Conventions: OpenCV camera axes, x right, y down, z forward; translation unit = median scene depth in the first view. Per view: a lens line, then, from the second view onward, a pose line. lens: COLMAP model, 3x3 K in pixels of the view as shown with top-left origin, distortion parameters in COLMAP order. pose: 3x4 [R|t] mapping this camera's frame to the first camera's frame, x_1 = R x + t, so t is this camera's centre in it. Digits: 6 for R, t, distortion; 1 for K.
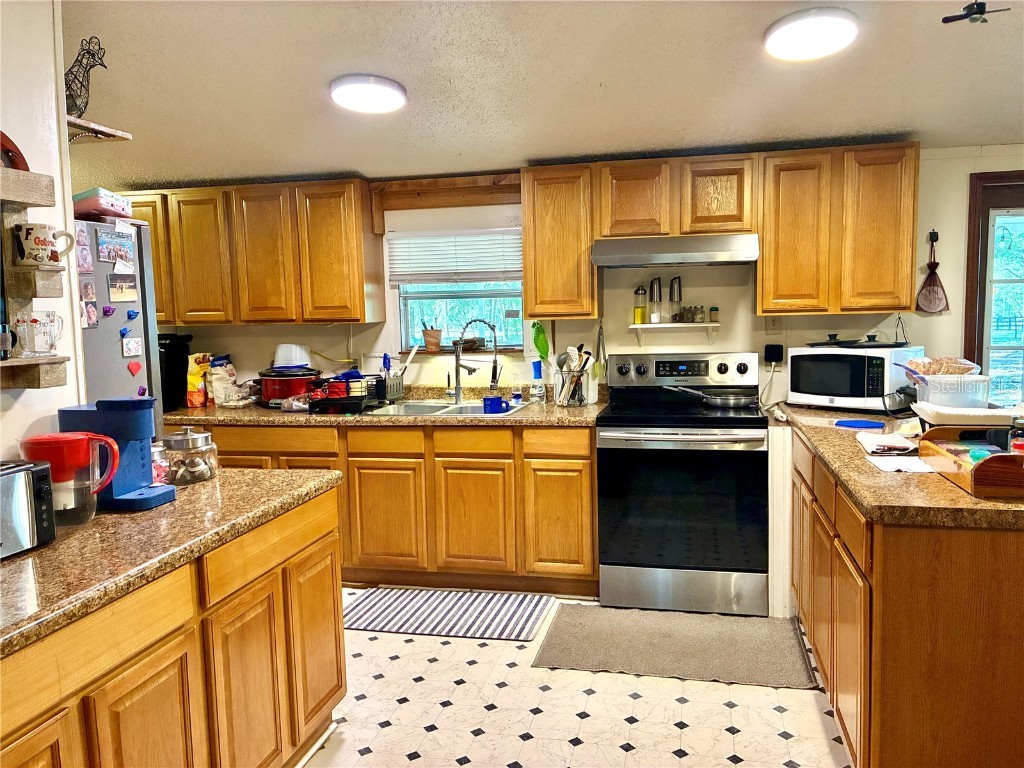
lens RADIAL K [[776.2, 0, 513.2], [0, 776.2, 385.9], [0, 0, 1]] dist [0.039741, 0.000739]
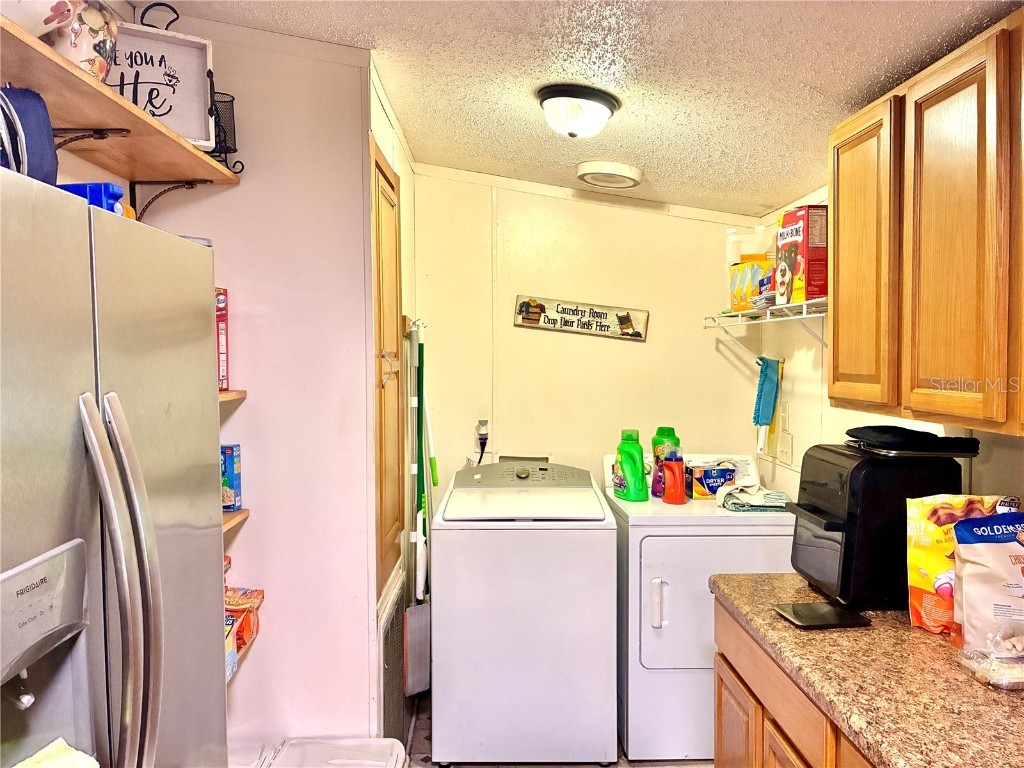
lens RADIAL K [[776.2, 0, 511.4], [0, 776.2, 381.7], [0, 0, 1]] dist [0.039741, 0.000739]
pose [[0.261788, 0.055614, -0.963522, -0.094280], [-0.092066, 0.995225, 0.032429, -0.088944], [0.960724, 0.080218, 0.265658, 0.692883]]
